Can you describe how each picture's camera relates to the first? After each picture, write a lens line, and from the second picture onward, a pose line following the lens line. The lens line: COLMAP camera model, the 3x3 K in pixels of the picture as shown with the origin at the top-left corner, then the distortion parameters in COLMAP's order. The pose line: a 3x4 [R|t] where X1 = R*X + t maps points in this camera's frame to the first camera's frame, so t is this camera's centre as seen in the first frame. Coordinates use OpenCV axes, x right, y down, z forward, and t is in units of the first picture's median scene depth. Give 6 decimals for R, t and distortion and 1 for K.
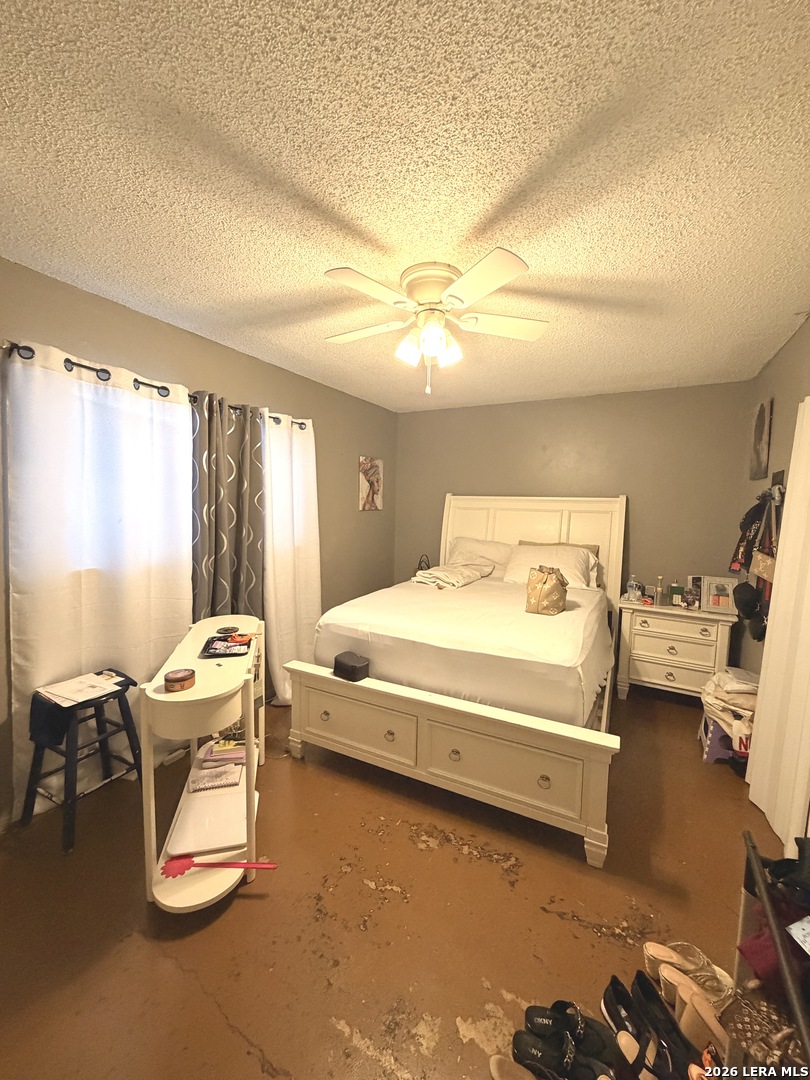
lens RADIAL K [[432.1, 0, 406.3], [0, 432.1, 537.6], [0, 0, 1]] dist [0.001406, 0.000290]
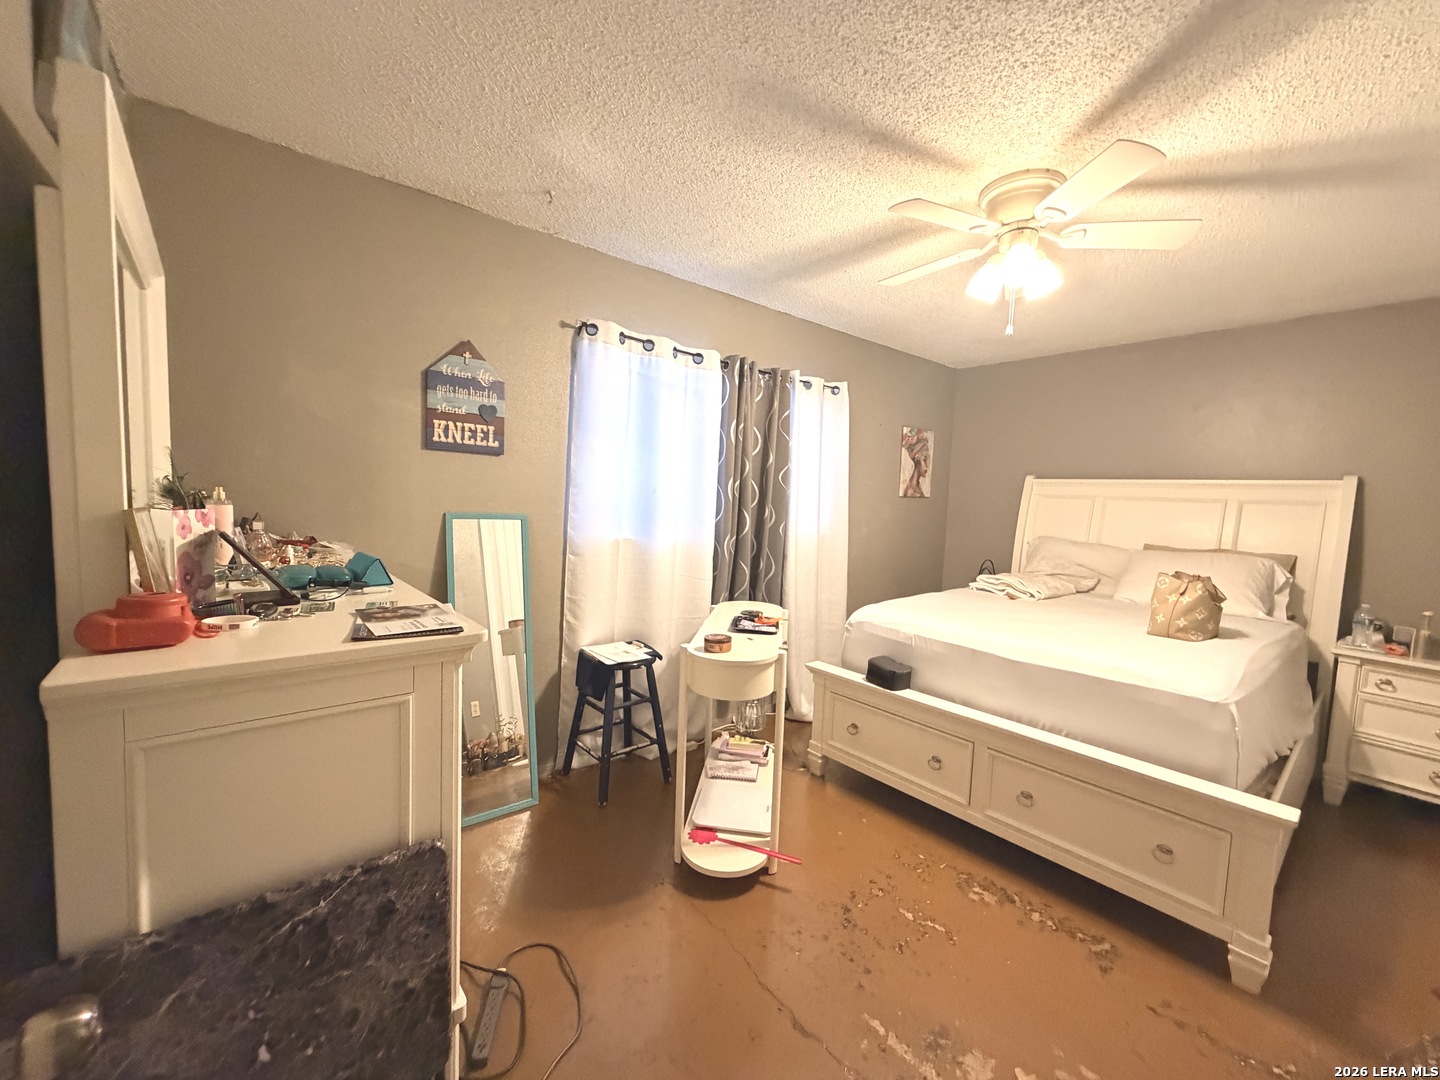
lens RADIAL K [[576.2, 0, 719.5], [0, 576.2, 539.4], [0, 0, 1]] dist [0.001406, 0.000290]
pose [[0.924148, 0.045136, -0.379360, -0.023260], [-0.051092, 0.998678, -0.005643, 0.077280], [0.378604, 0.024597, 0.925232, -0.175418]]
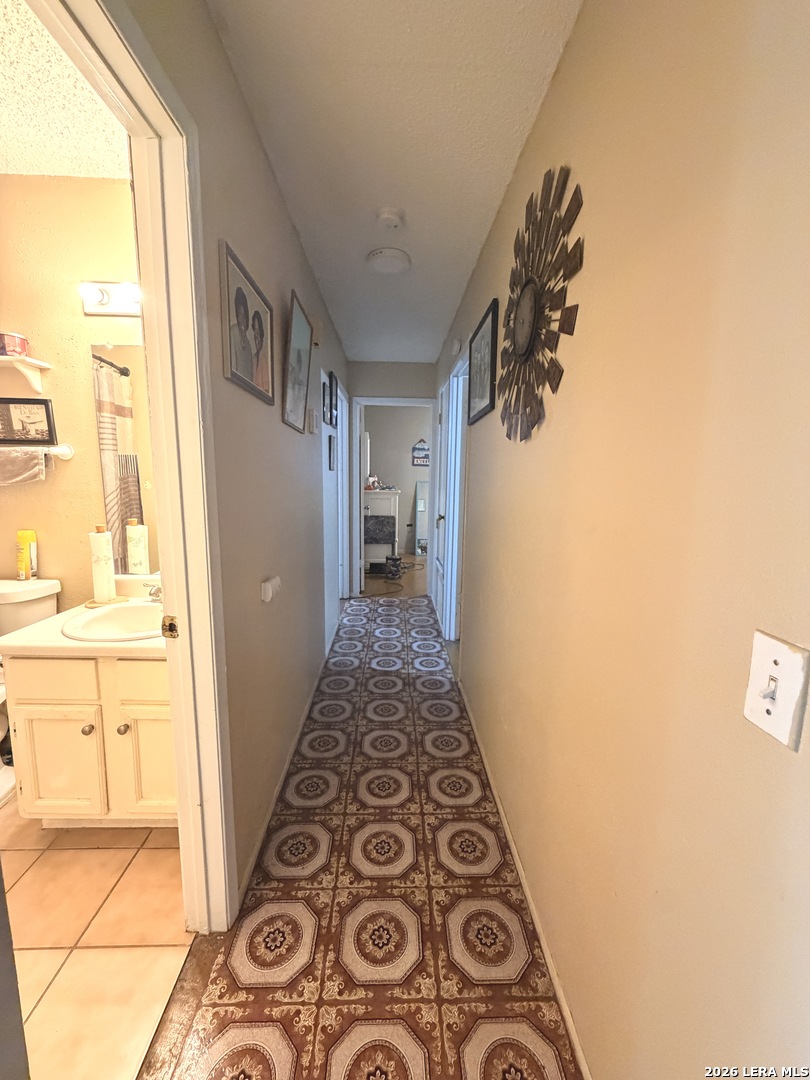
lens RADIAL K [[432.1, 0, 403.0], [0, 432.1, 539.7], [0, 0, 1]] dist [0.001406, 0.000290]
pose [[0.498389, 0.107150, -0.860306, 2.407443], [-0.075391, 0.993930, 0.080117, 0.276466], [0.863669, 0.024930, 0.503442, -1.356792]]
